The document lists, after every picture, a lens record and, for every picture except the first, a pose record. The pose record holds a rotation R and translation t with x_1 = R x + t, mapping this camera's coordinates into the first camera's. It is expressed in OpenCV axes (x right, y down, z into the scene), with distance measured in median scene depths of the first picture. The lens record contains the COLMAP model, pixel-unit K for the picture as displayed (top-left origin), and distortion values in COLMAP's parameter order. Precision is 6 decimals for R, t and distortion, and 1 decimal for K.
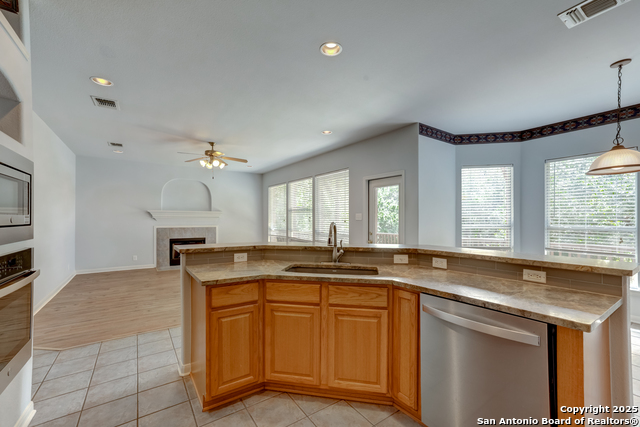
lens RADIAL K [[276.5, 0, 324.2], [0, 276.5, 218.6], [0, 0, 1]] dist [-0.010302, 0.007767]
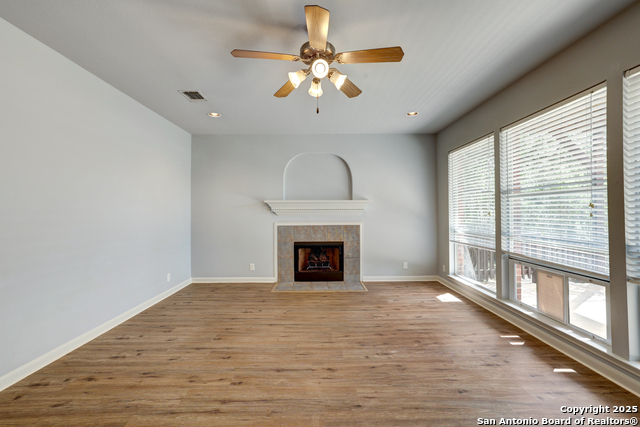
lens RADIAL K [[276.5, 0, 323.4], [0, 276.5, 214.7], [0, 0, 1]] dist [-0.010302, 0.007767]
pose [[0.832230, -0.003702, -0.554419, -0.126338], [0.009108, 0.999934, 0.006996, 0.002070], [0.554356, -0.010872, 0.832209, 0.488291]]
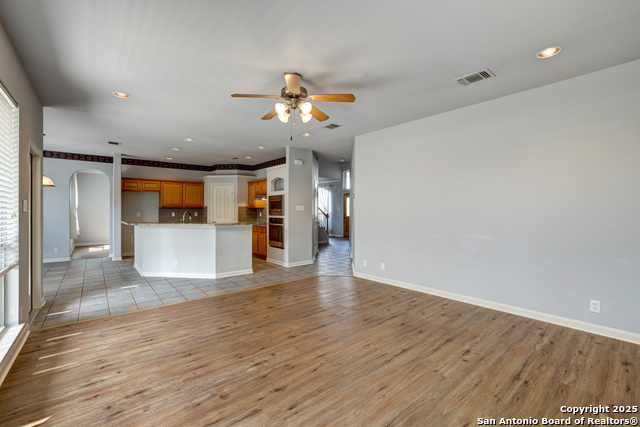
lens RADIAL K [[276.5, 0, 313.7], [0, 276.5, 213.8], [0, 0, 1]] dist [-0.010302, 0.007767]
pose [[-0.997852, 0.000936, -0.065495, -0.301191], [0.000228, 0.999942, 0.010814, 0.001470], [0.065501, 0.010776, -0.997794, 1.152967]]
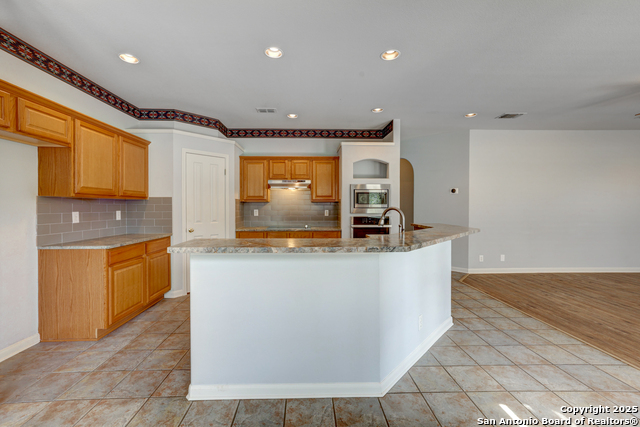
lens RADIAL K [[276.5, 0, 309.5], [0, 276.5, 206.7], [0, 0, 1]] dist [-0.010302, 0.007767]
pose [[-0.554343, 0.002790, -0.832283, 0.387092], [0.001560, 0.999996, 0.002313, 0.001057], [0.832287, -0.000016, -0.554346, 0.452559]]
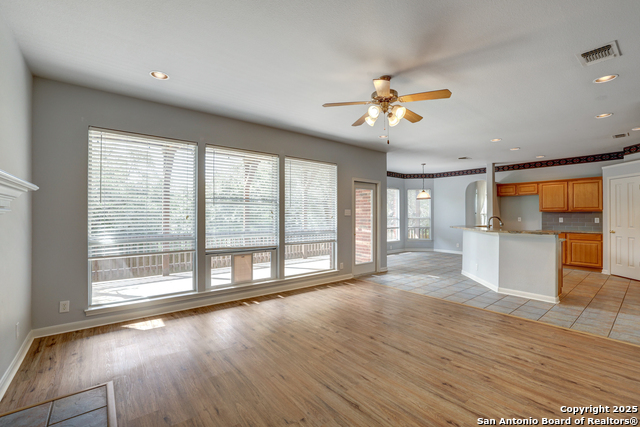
lens RADIAL K [[276.5, 0, 326.2], [0, 276.5, 214.8], [0, 0, 1]] dist [-0.010302, 0.007767]
pose [[-0.092456, 0.000460, 0.995717, -0.696808], [-0.003579, 0.999993, -0.000795, 0.001946], [-0.995710, -0.003637, -0.092454, 0.861099]]
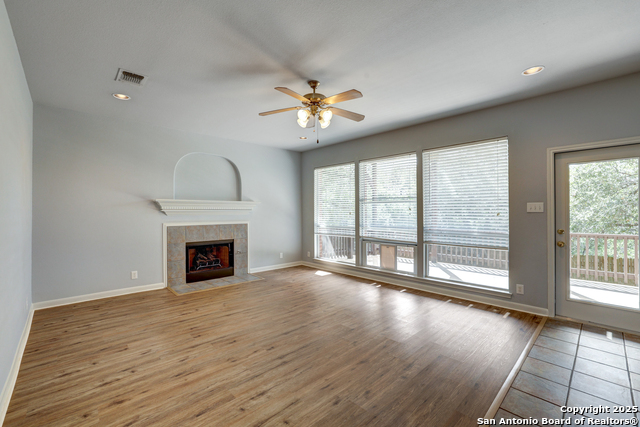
lens RADIAL K [[276.5, 0, 327.6], [0, 276.5, 213.8], [0, 0, 1]] dist [-0.010302, 0.007767]
pose [[0.985053, -0.004979, 0.172178, -0.353229], [0.003710, 0.999964, 0.007690, 0.001182], [-0.172210, -0.006936, 0.985036, 0.306766]]
